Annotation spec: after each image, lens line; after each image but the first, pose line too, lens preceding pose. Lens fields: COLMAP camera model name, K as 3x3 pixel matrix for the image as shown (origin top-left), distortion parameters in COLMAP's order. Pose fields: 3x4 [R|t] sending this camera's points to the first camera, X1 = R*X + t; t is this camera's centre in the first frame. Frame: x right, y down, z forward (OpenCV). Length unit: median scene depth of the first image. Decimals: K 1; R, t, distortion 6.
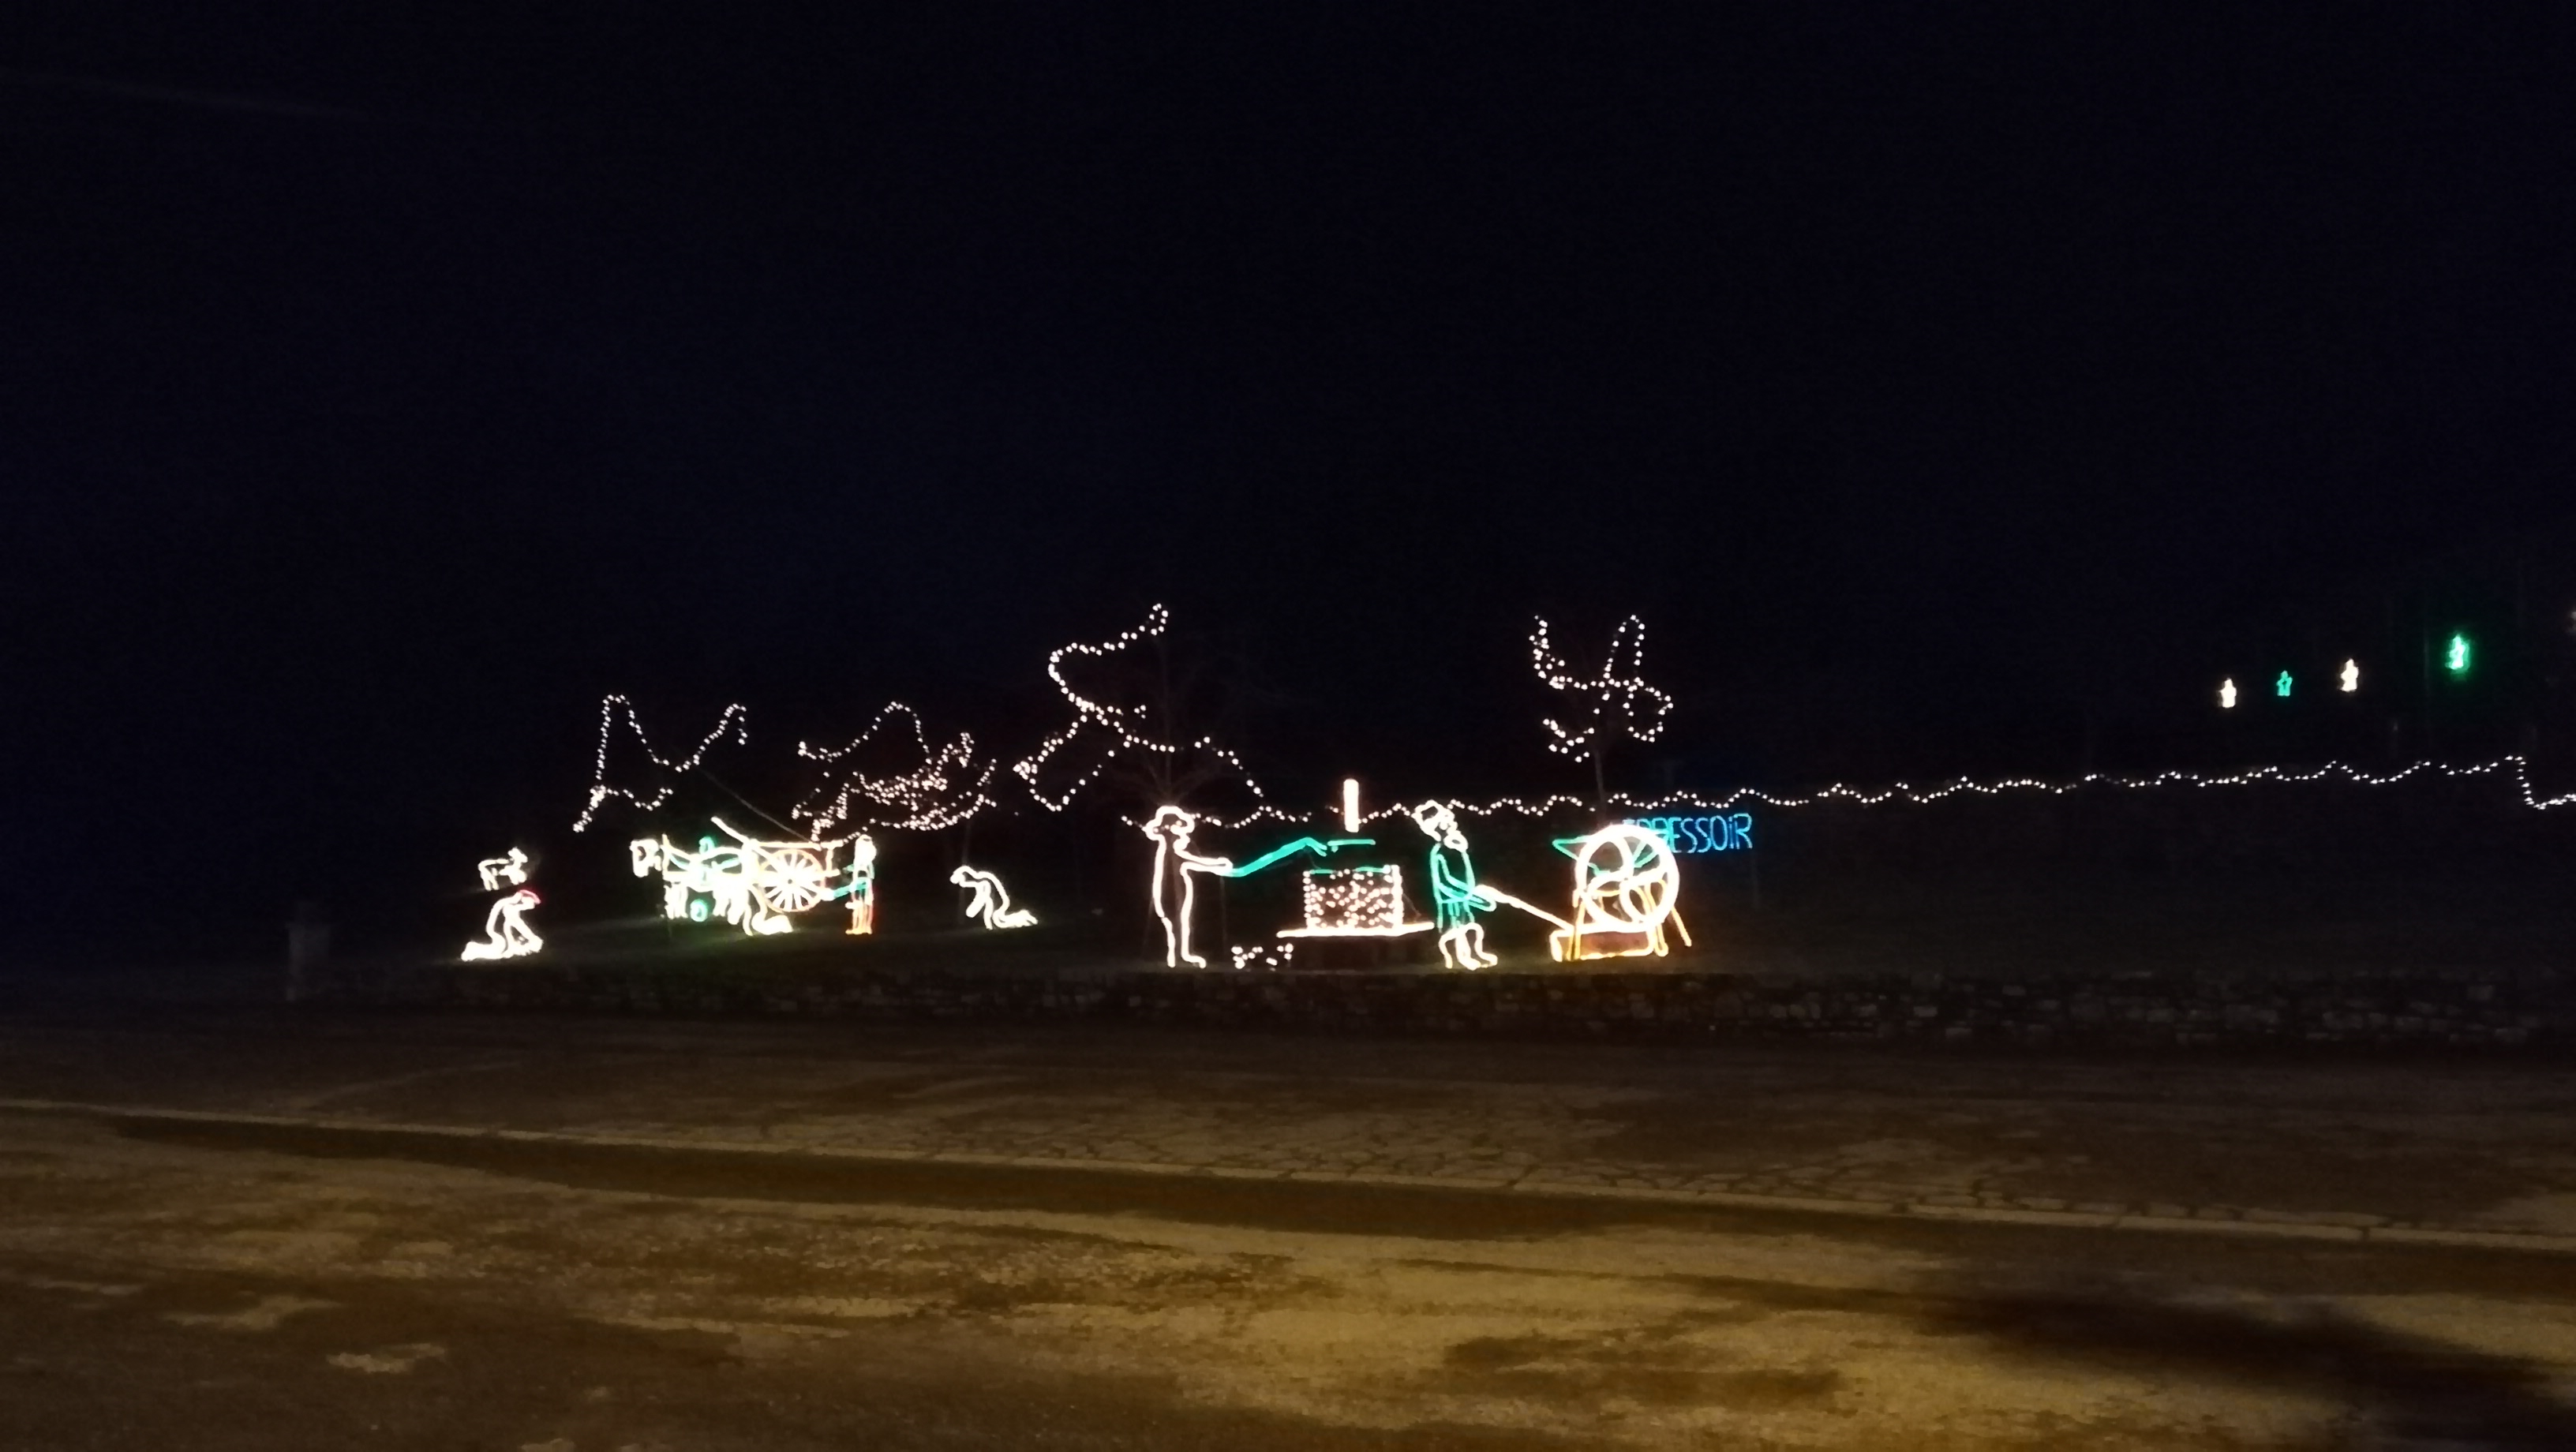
lens RADIAL K [[2012.6, 0, 1288.0], [0, 2012.6, 726.0], [0, 0, 1]] dist [0.098138, -0.120142]
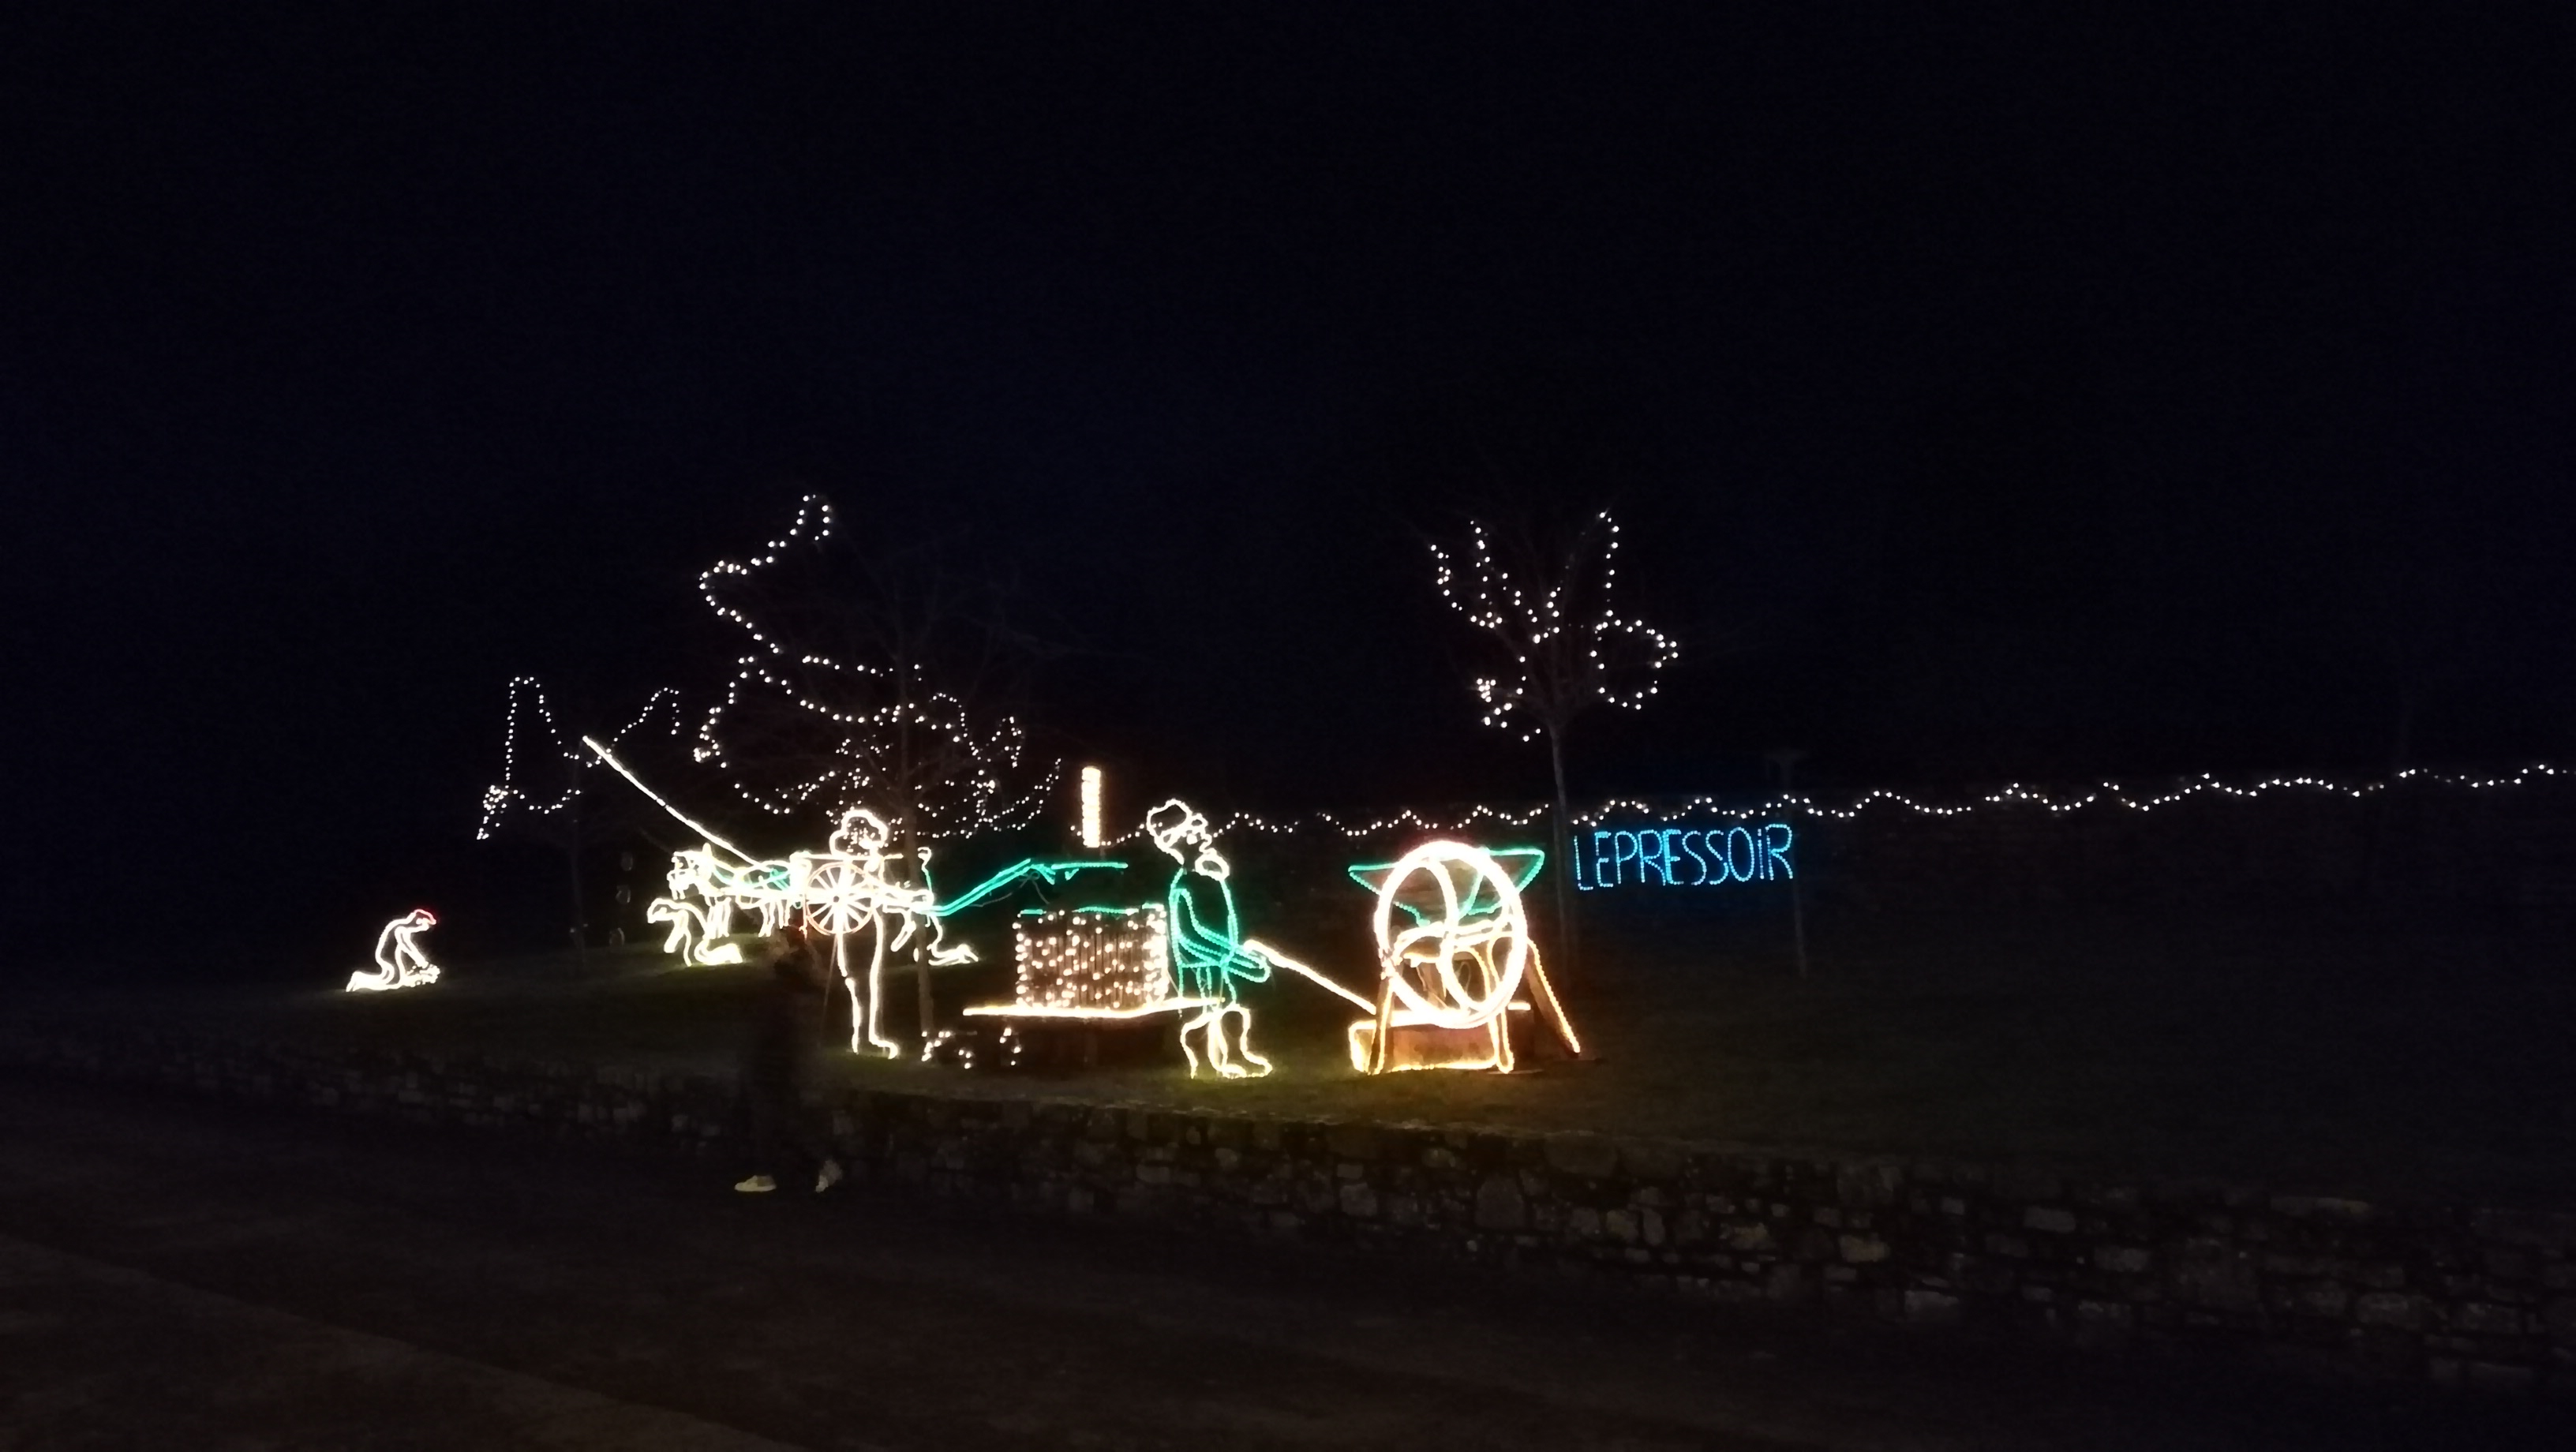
lens RADIAL K [[2012.6, 0, 1288.0], [0, 2012.6, 726.0], [0, 0, 1]] dist [0.098138, -0.120142]
pose [[0.986933, -0.001820, -0.161119, 0.197609], [0.000798, 0.999979, -0.006411, 0.018976], [0.161127, 0.006199, 0.986914, 0.399049]]
